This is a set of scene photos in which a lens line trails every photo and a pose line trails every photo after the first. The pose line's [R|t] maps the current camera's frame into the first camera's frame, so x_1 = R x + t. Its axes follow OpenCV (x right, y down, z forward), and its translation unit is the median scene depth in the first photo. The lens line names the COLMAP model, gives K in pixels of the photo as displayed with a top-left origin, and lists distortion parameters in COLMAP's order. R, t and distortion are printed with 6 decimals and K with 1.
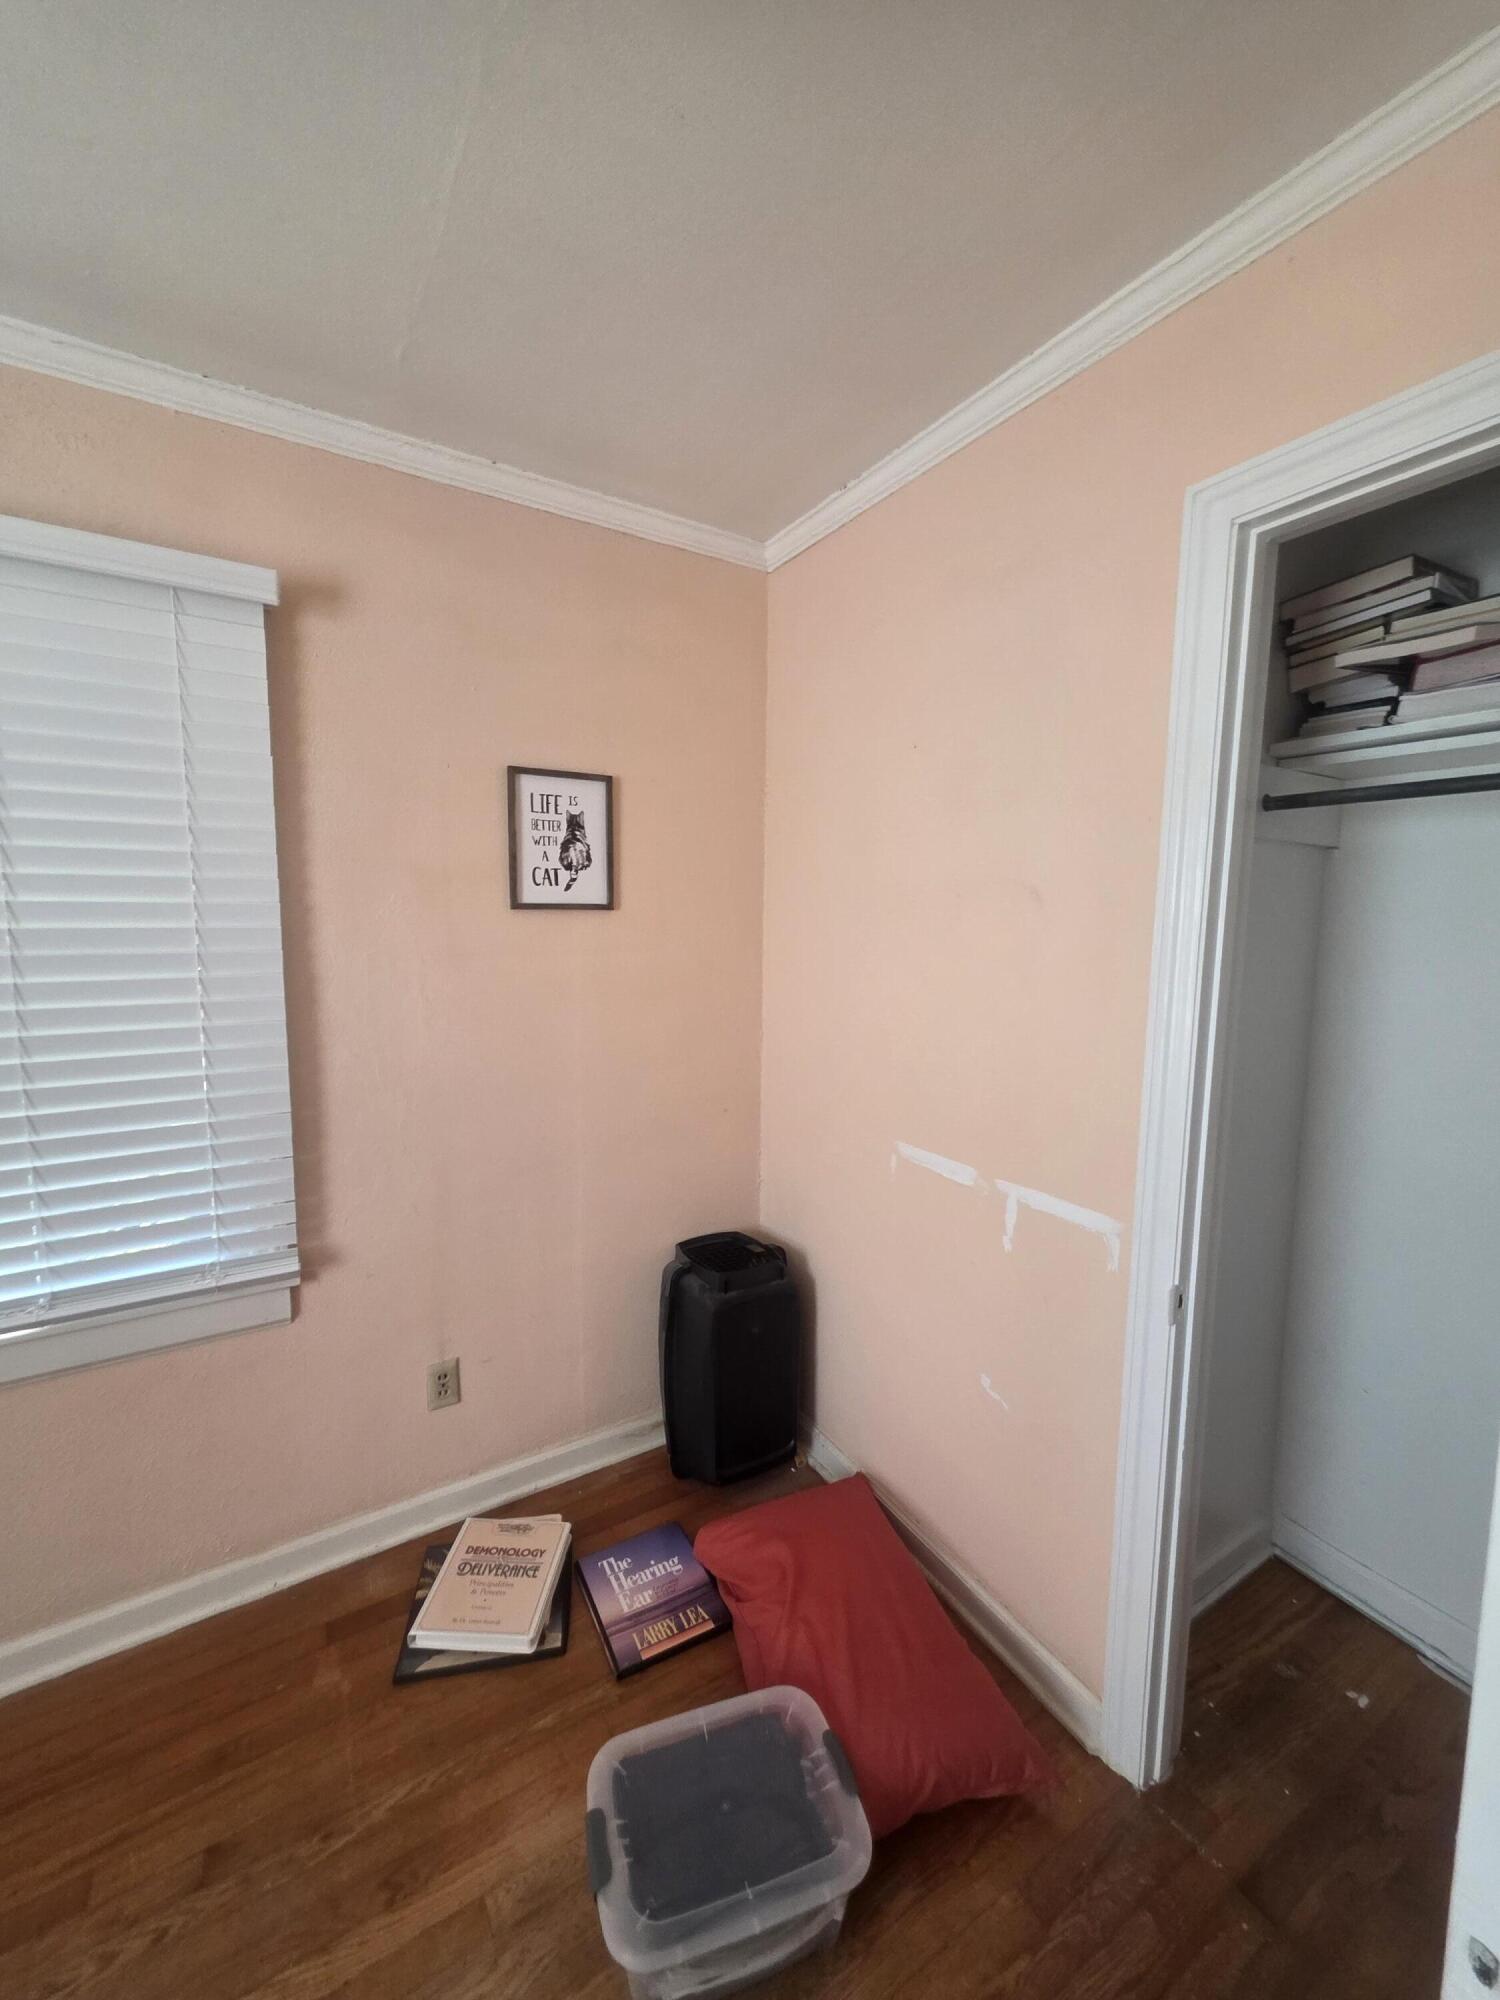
lens RADIAL K [[796.9, 0, 745.0], [0, 796.9, 990.7], [0, 0, 1]] dist [0.004486, 0.000479]
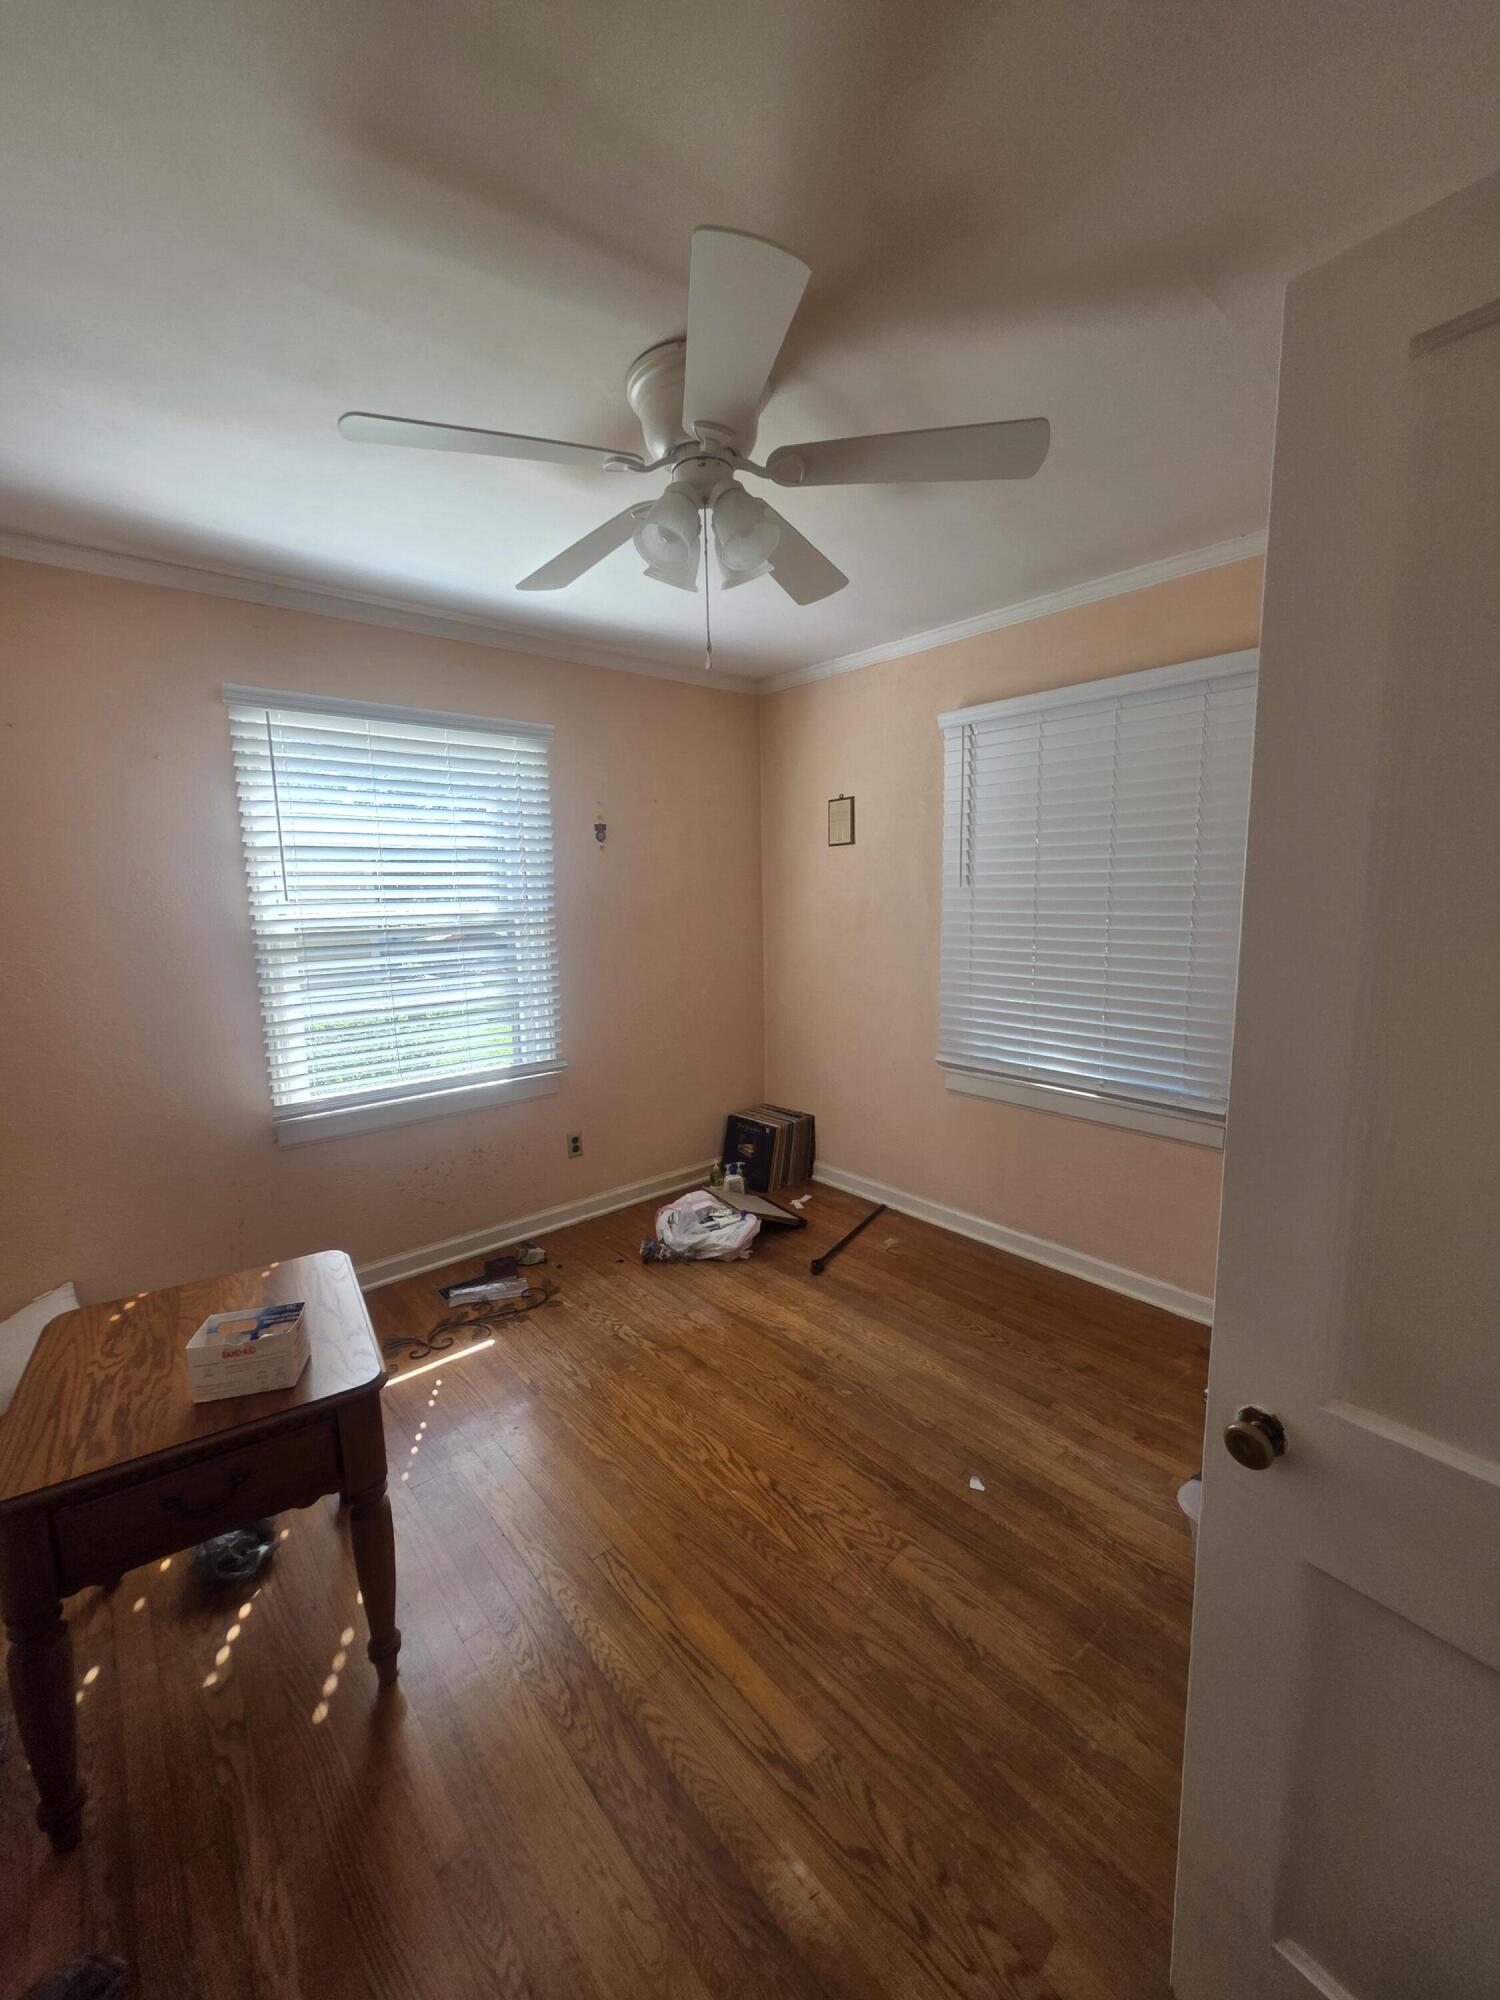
lens RADIAL K [[795.2, 0, 734.1], [0, 795.2, 1000.1], [0, 0, 1]] dist [0.002789, 0.000546]
pose [[0.133830, 0.125748, -0.982994, 0.722806], [-0.090133, 0.989350, 0.114289, 0.047044], [0.986897, 0.073305, 0.143739, -0.132541]]
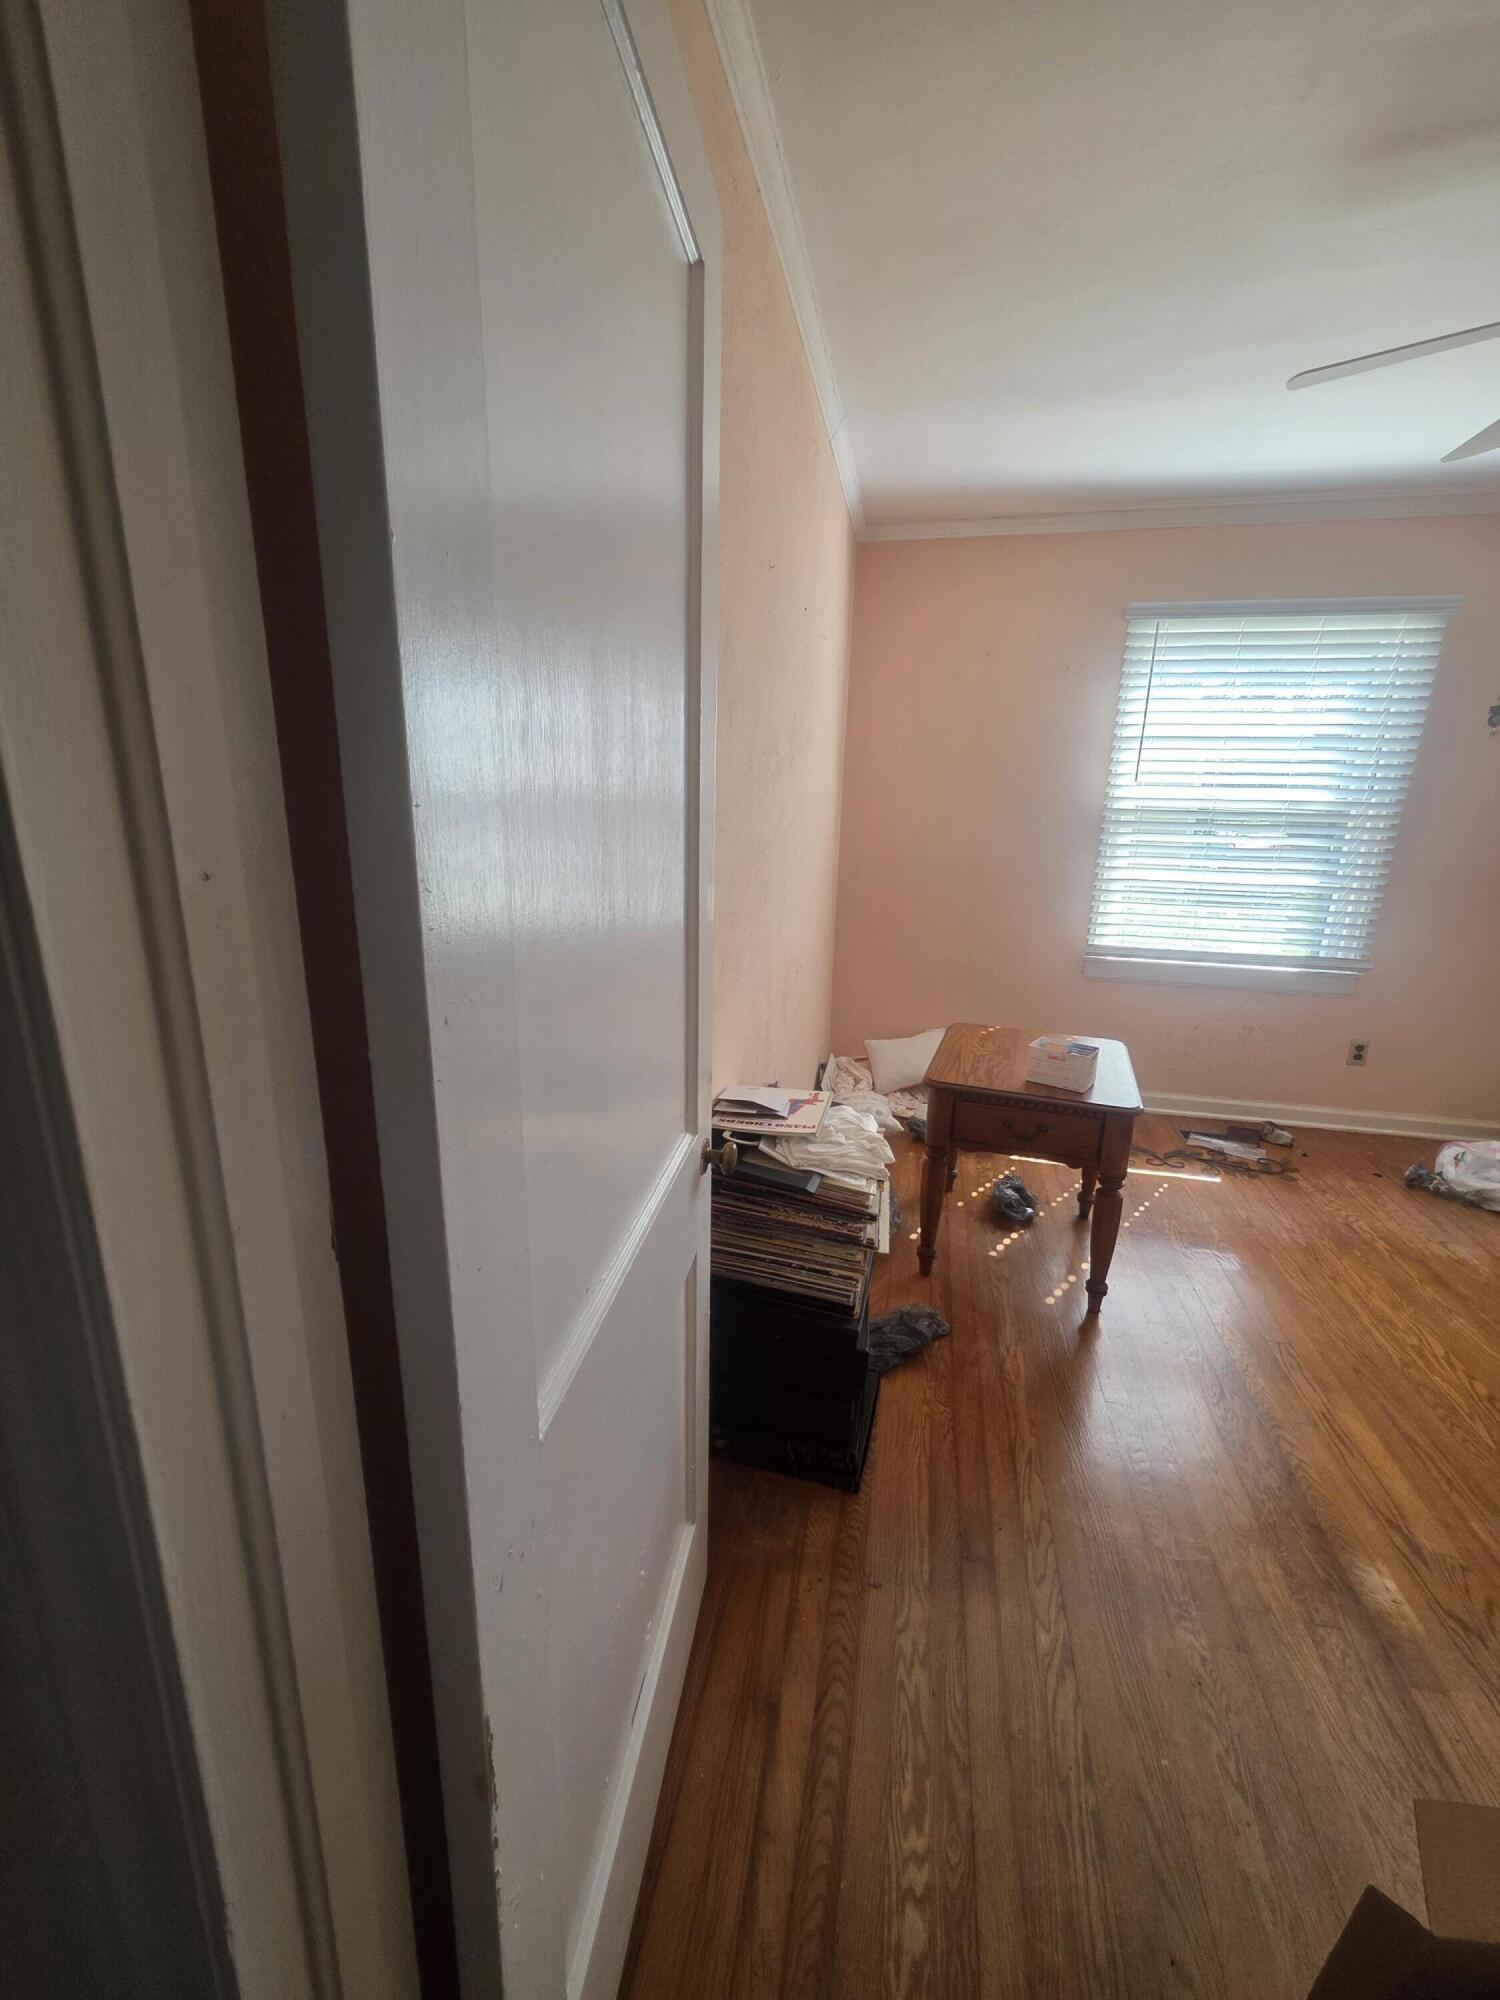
lens RADIAL K [[779.6, 0, 757.5], [0, 779.6, 998.9], [0, 0, 1]] dist [0.000246, 0.002000]
pose [[-0.707131, 0.157171, -0.689394, 1.092348], [-0.109081, 0.939063, 0.325979, 0.091208], [0.698618, 0.305709, -0.646896, -0.041335]]
